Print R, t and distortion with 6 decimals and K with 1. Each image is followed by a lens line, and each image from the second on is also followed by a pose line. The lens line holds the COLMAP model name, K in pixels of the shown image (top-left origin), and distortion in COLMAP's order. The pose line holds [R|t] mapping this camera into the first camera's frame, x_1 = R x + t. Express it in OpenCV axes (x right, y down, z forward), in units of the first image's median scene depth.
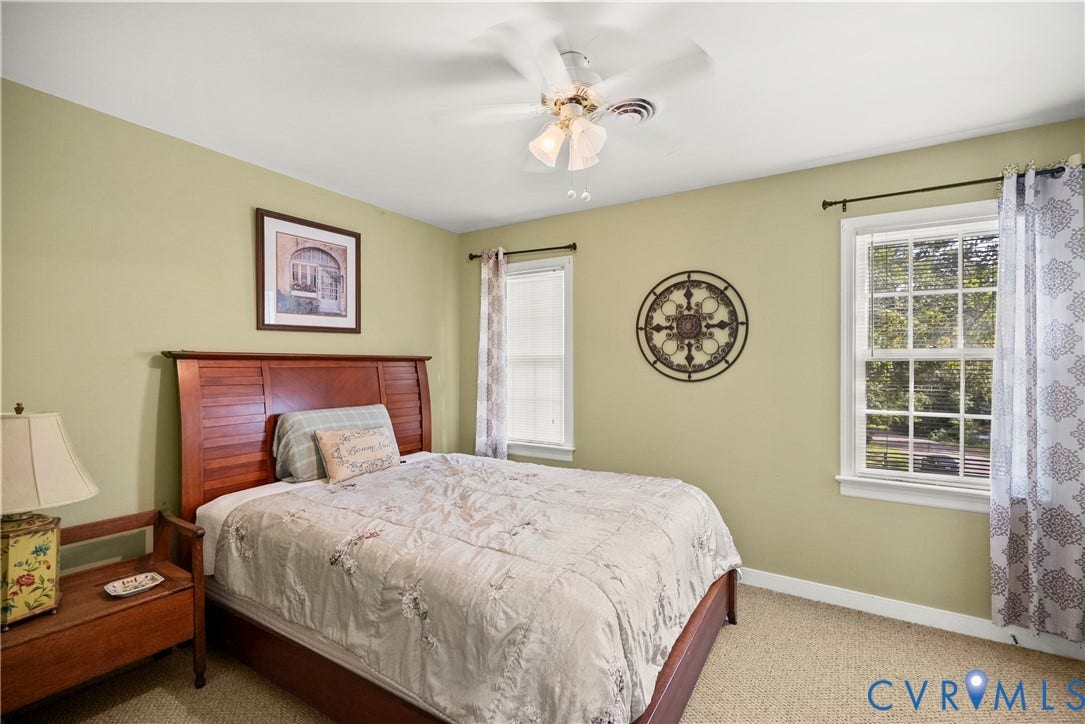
lens RADIAL K [[484.2, 0, 540.6], [0, 484.2, 363.0], [0, 0, 1]] dist [-0.002288, -0.000159]
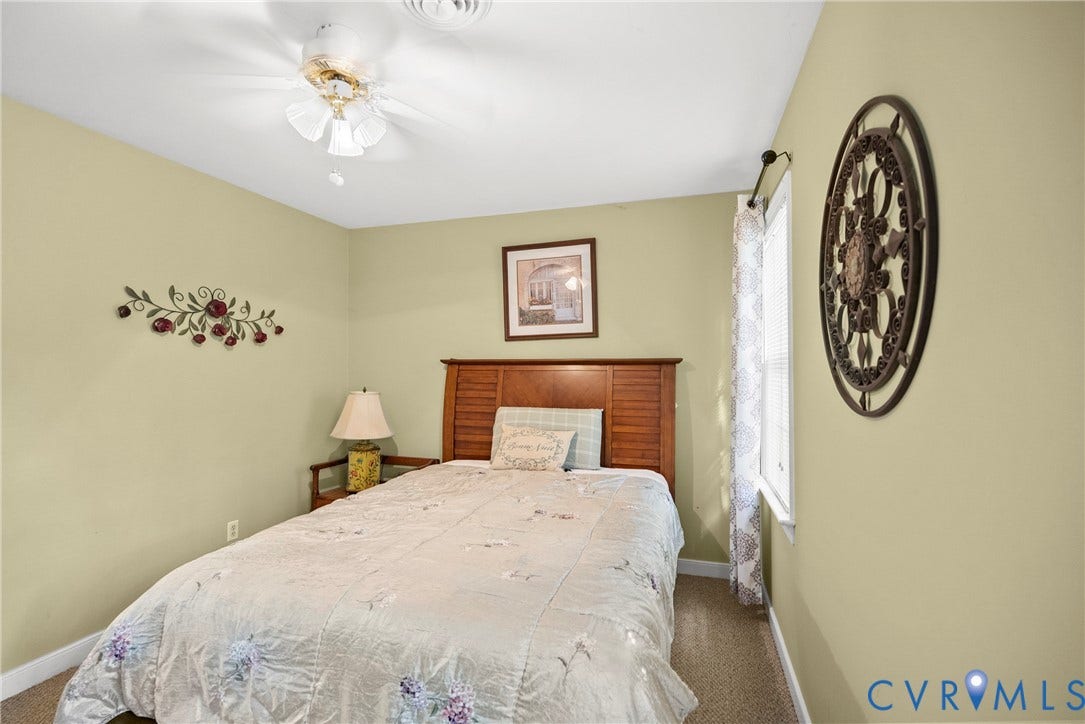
lens RADIAL K [[484.2, 0, 542.2], [0, 484.2, 367.1], [0, 0, 1]] dist [-0.002288, -0.000159]
pose [[0.254134, -0.002287, -0.967166, 0.624607], [0.002192, 0.999996, -0.001789, 0.002712], [0.967166, -0.001665, 0.254138, 0.697482]]
